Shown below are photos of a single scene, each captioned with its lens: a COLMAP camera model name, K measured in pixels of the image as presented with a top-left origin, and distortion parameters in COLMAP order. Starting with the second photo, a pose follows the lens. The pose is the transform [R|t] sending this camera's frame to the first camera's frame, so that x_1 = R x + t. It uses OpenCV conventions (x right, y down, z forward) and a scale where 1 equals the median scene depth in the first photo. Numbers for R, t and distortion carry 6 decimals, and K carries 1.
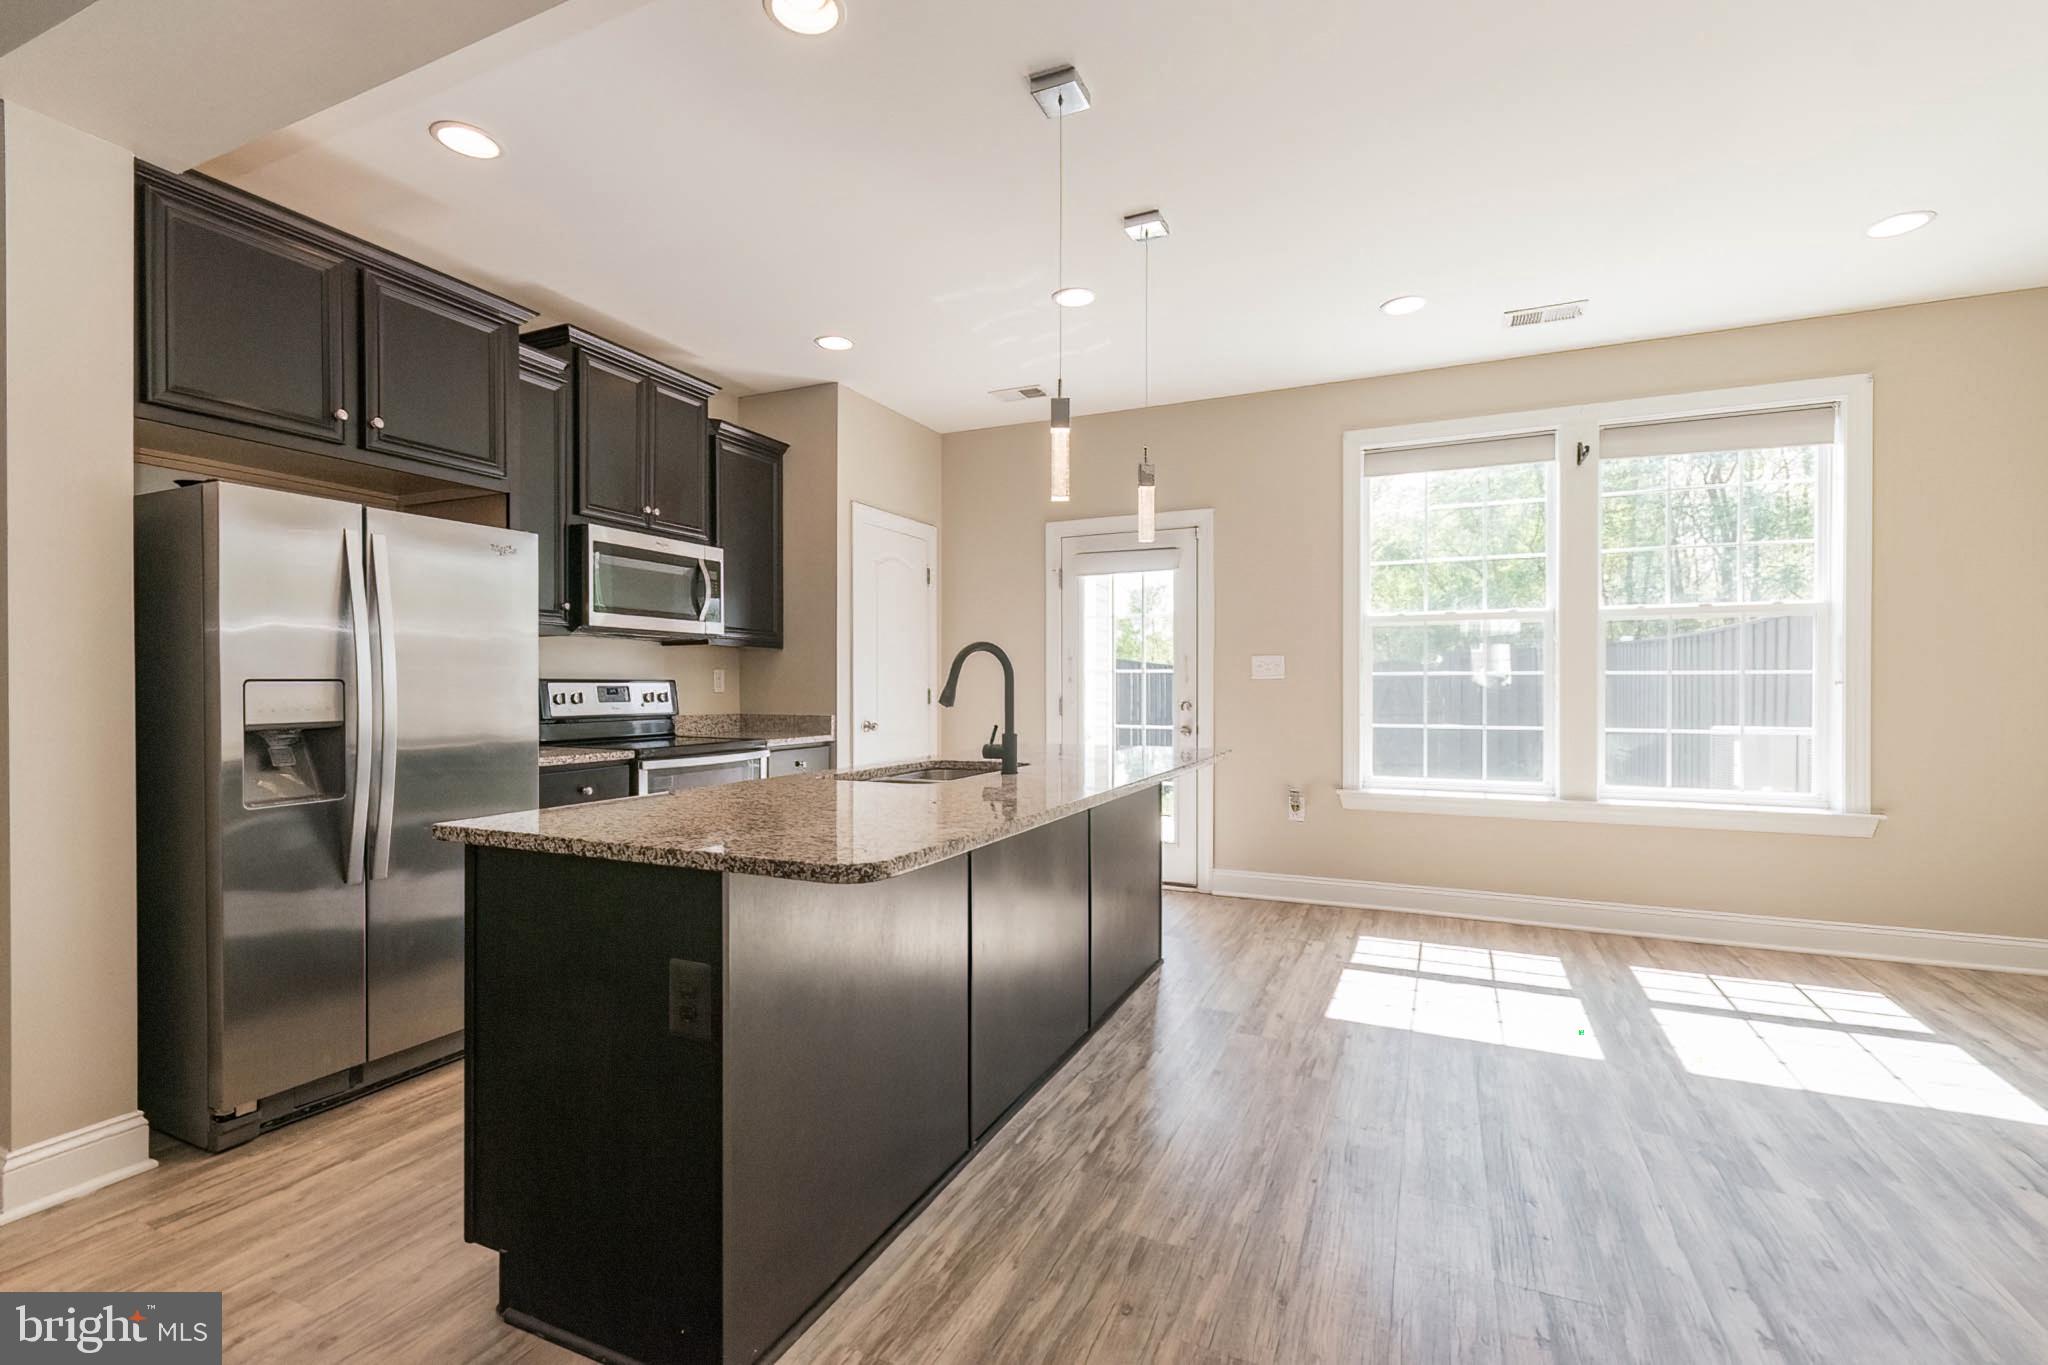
lens RADIAL K [[912.5, 0, 1016.2], [0, 912.5, 669.6], [0, 0, 1]] dist [0.002603, -0.001554]
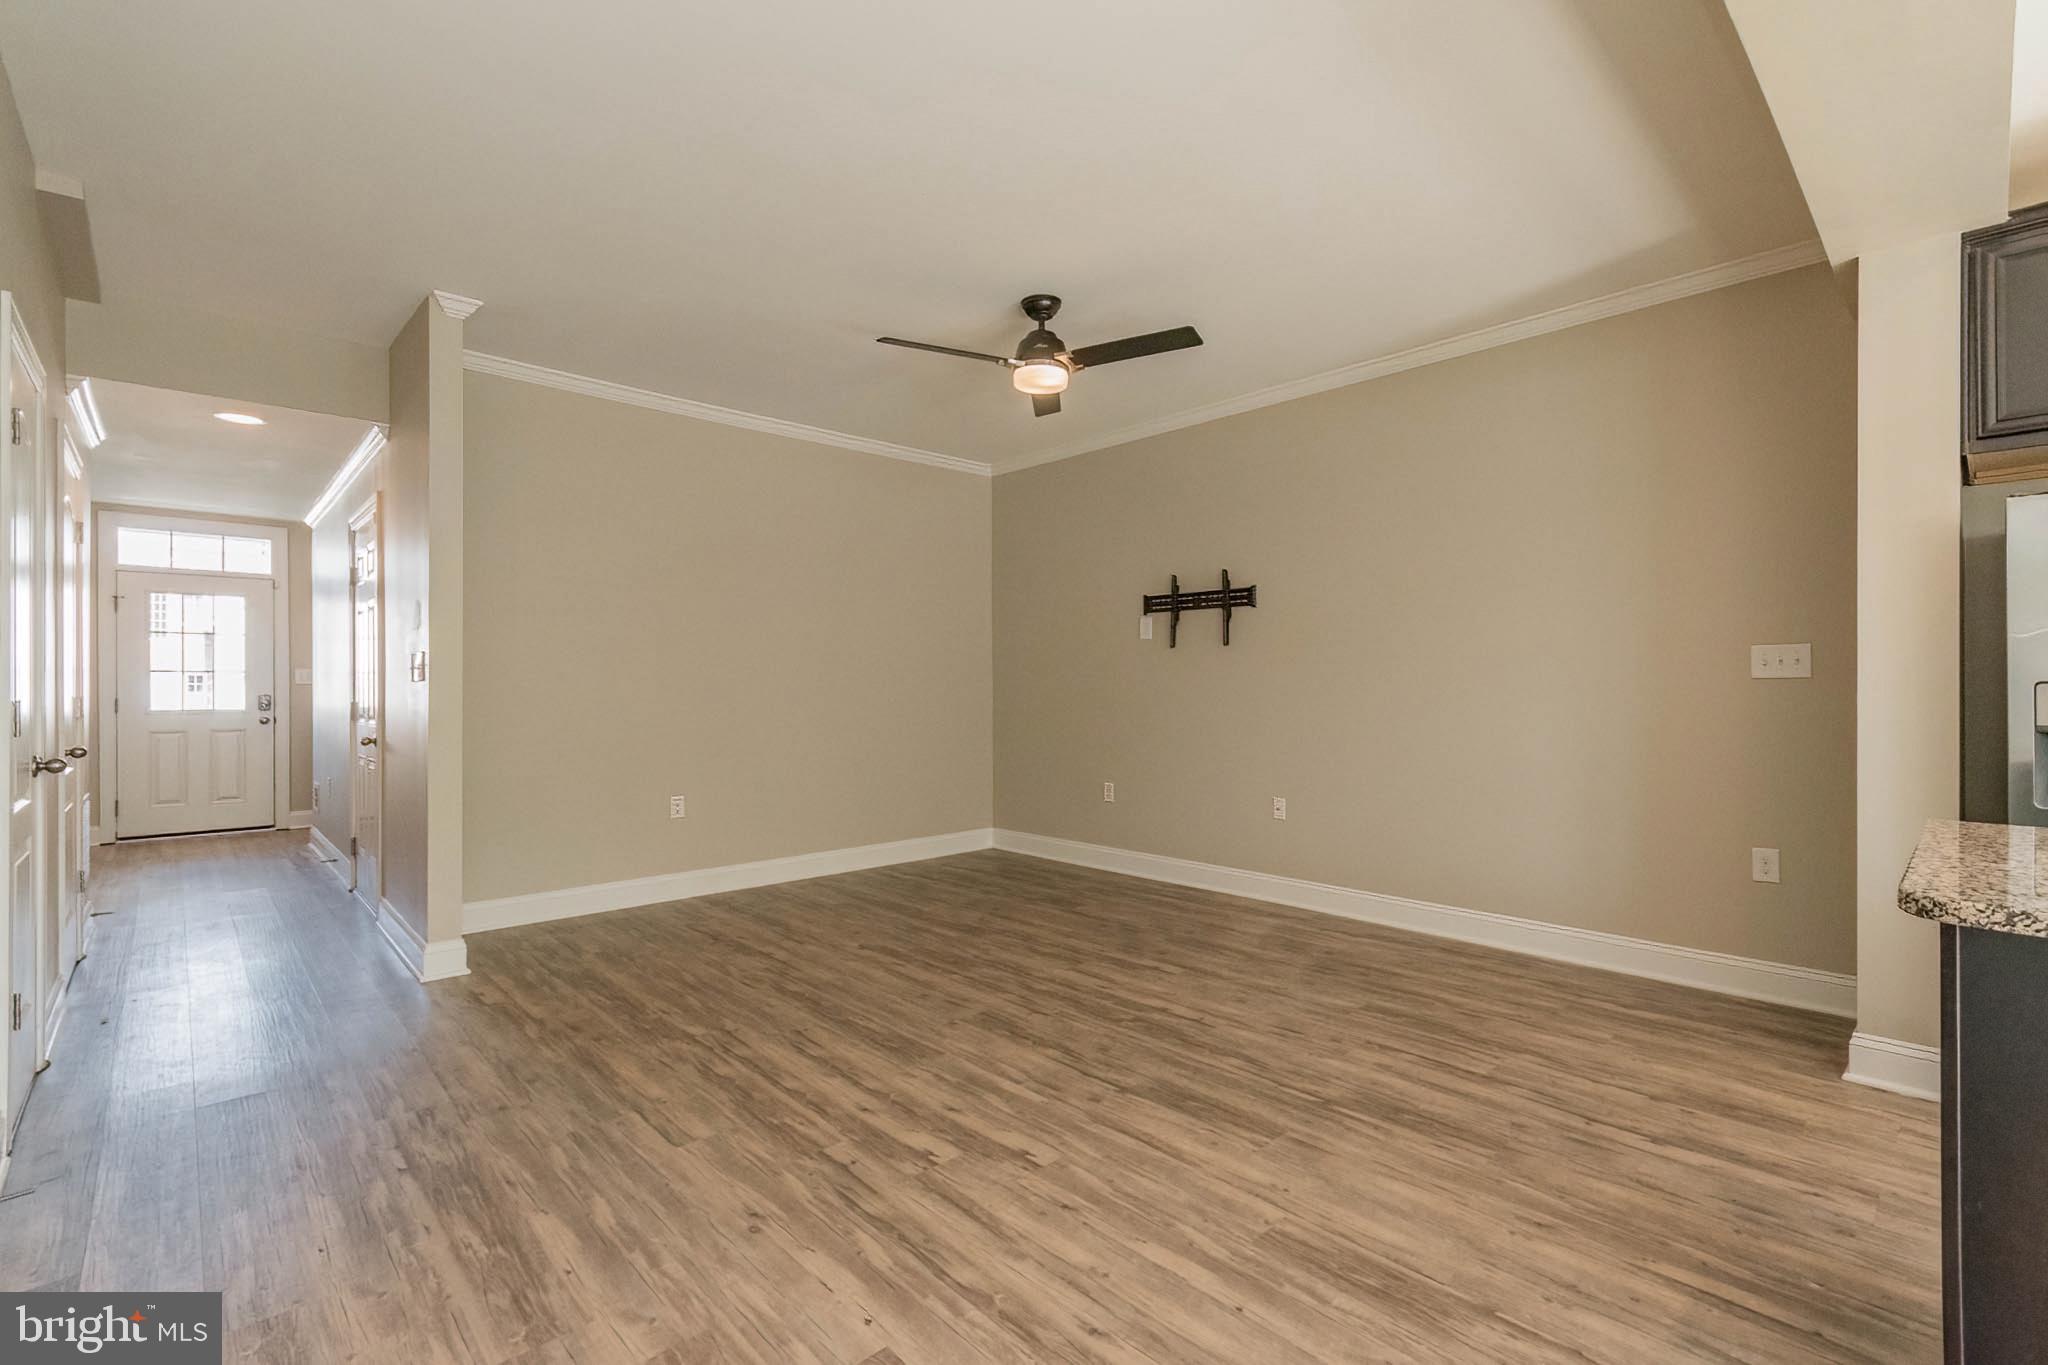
lens RADIAL K [[912.5, 0, 1015.1], [0, 912.5, 702.4], [0, 0, 1]] dist [0.002603, -0.001554]
pose [[-0.391625, 0.021872, -0.919865, 0.315917], [0.020047, 0.999683, 0.015235, -0.004492], [0.919907, -0.012474, -0.391939, 0.188872]]
